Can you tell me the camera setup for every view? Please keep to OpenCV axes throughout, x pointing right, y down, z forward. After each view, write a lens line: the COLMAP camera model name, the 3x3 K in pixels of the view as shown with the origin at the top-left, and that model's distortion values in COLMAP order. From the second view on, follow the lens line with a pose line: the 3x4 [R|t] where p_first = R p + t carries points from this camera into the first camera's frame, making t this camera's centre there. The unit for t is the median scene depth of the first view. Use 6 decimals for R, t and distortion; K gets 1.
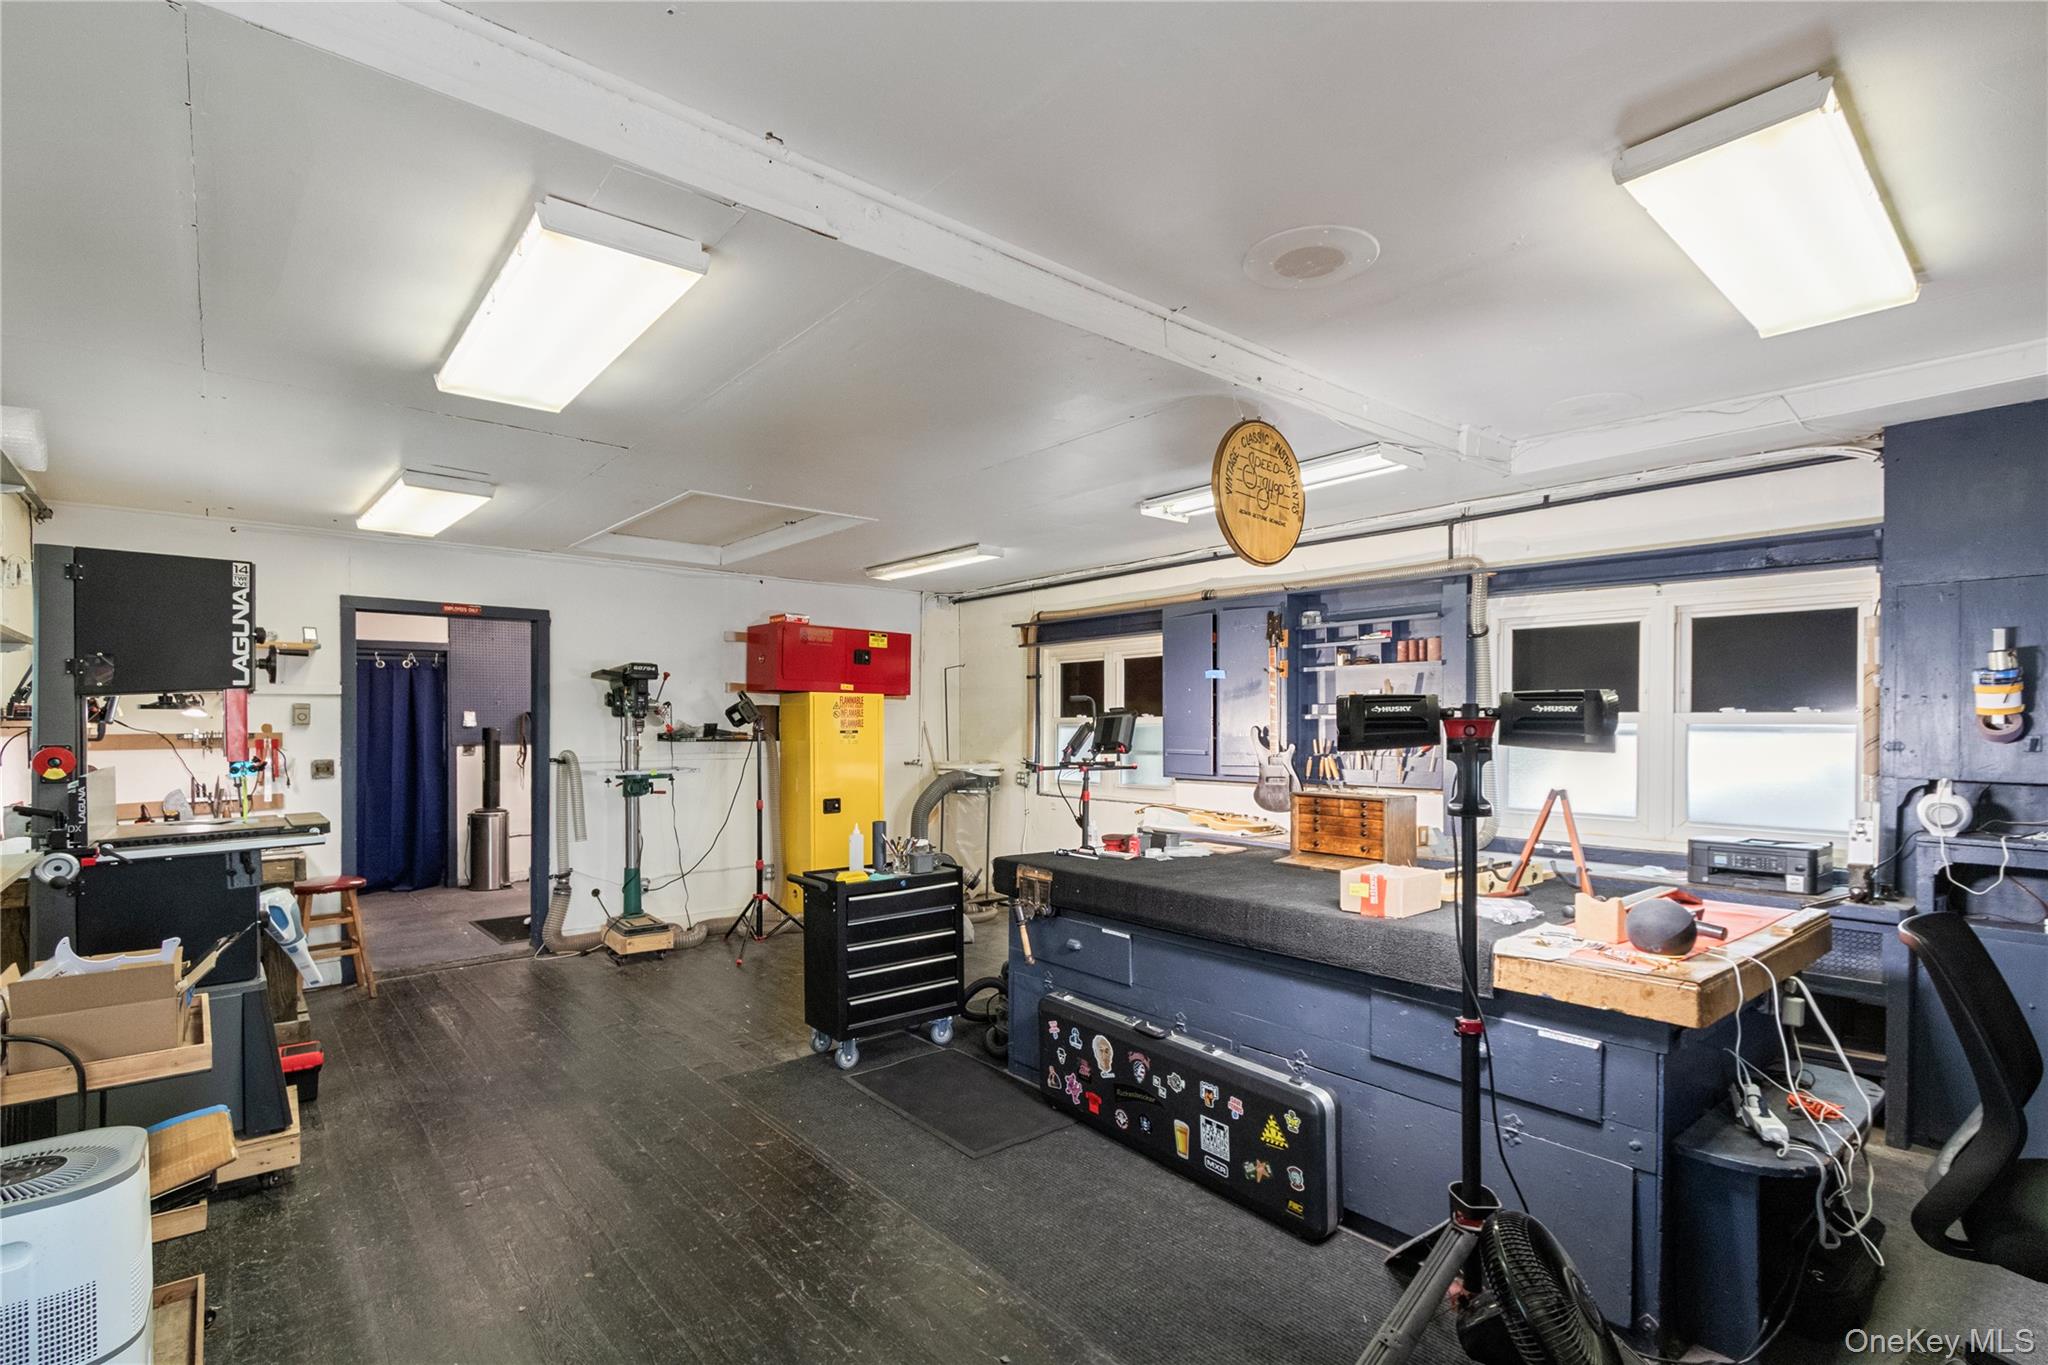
lens RADIAL K [[950.0, 0, 989.2], [0, 950.0, 723.6], [0, 0, 1]] dist [0.000396, 0.000051]
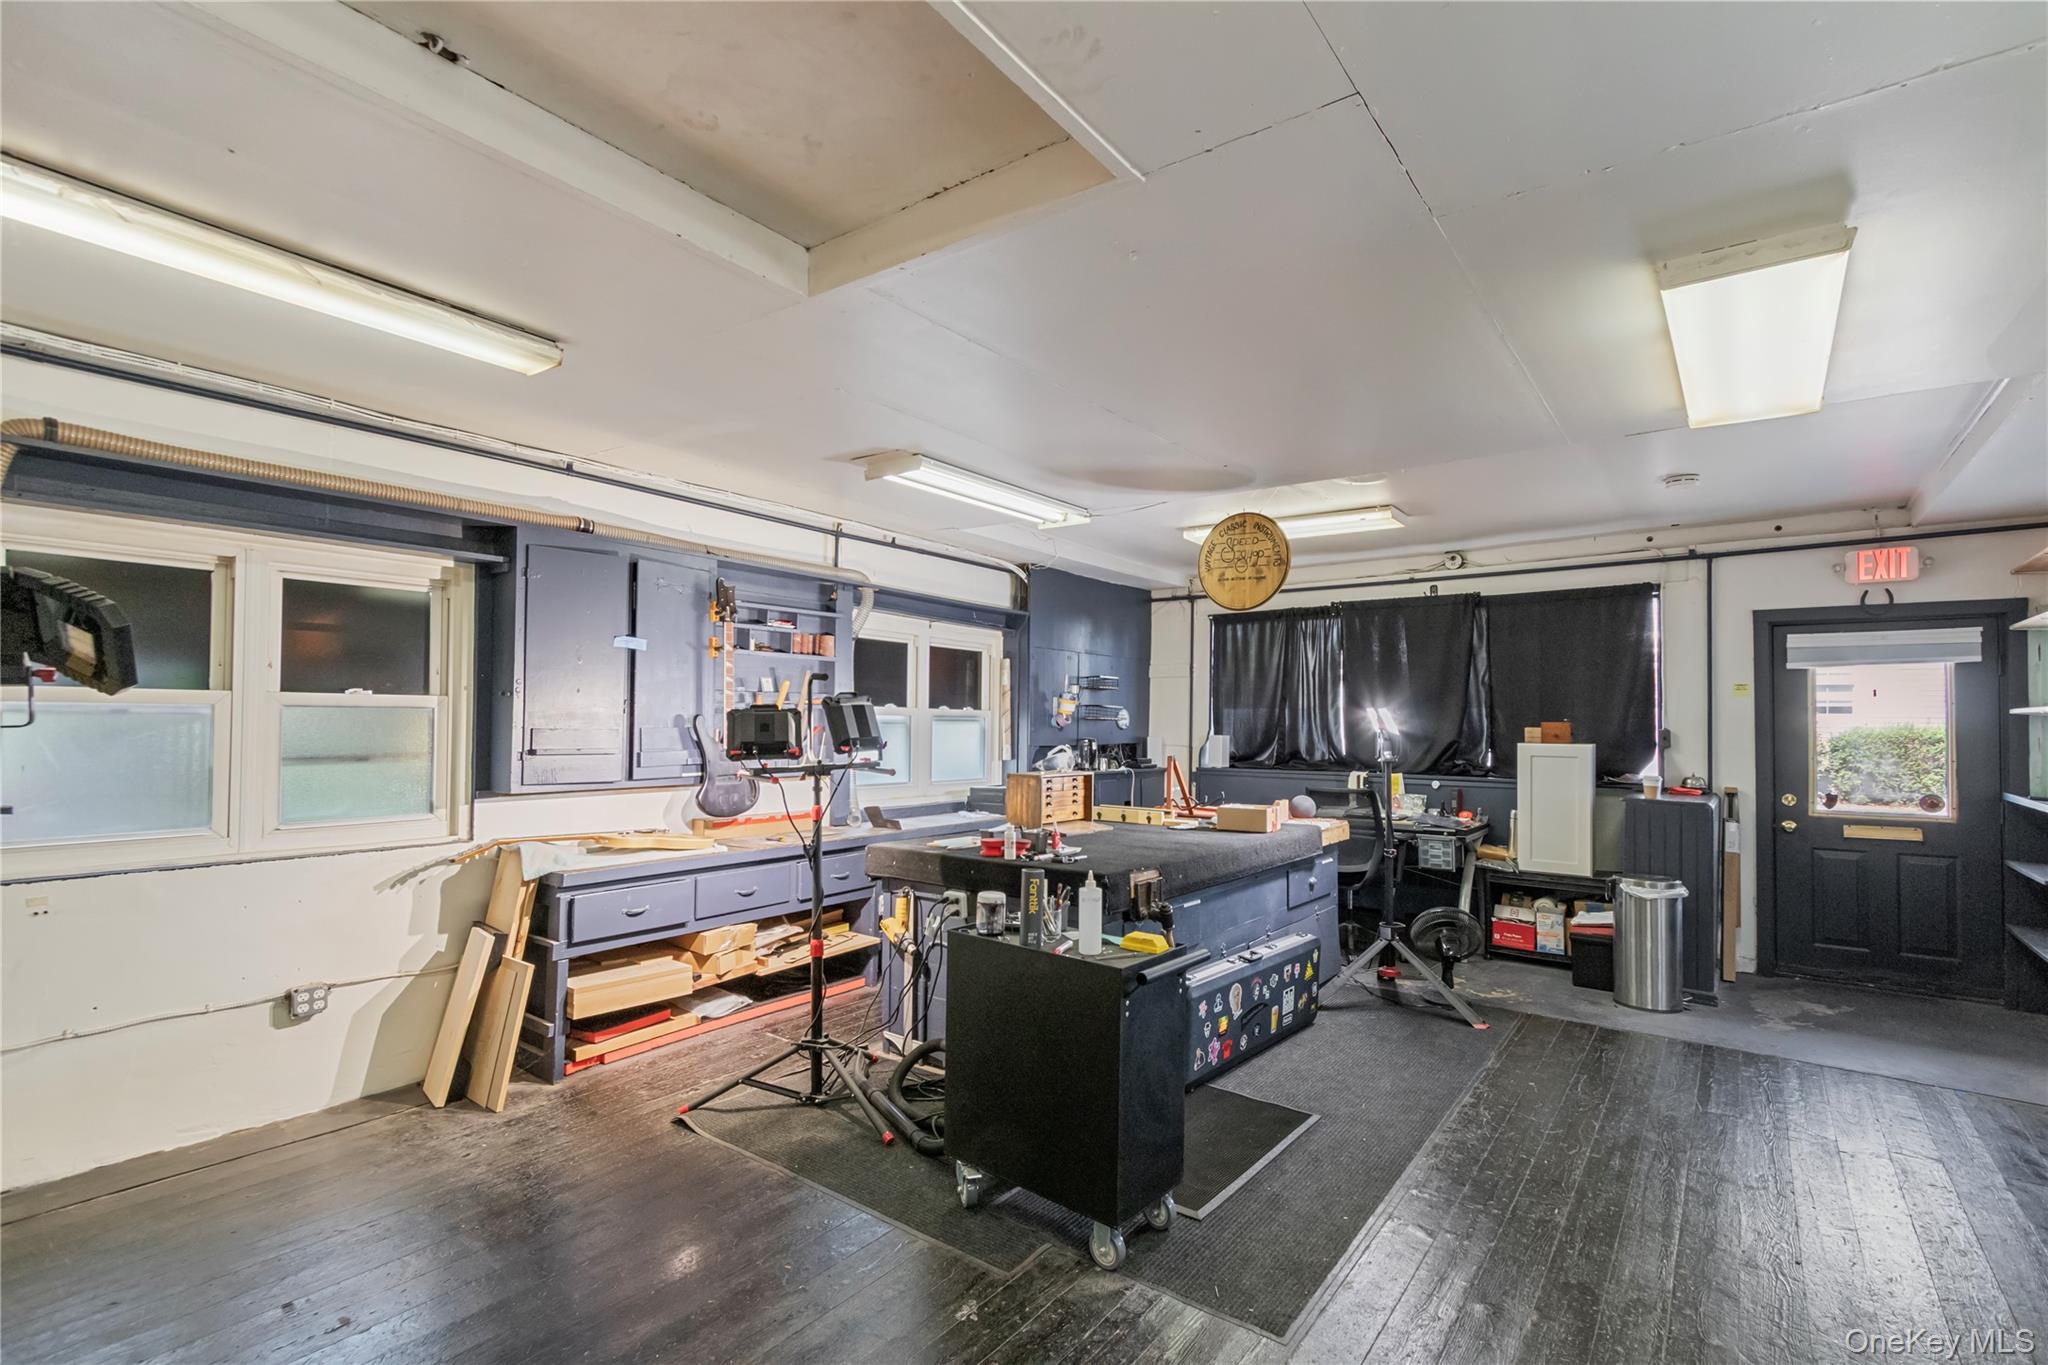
lens RADIAL K [[950.0, 0, 989.2], [0, 950.0, 723.6], [0, 0, 1]] dist [0.000396, 0.000051]
pose [[-0.227160, -0.009189, 0.973814, -0.764080], [-0.015938, 0.999857, 0.005717, 0.003492], [-0.973727, -0.014222, -0.227273, 1.257172]]
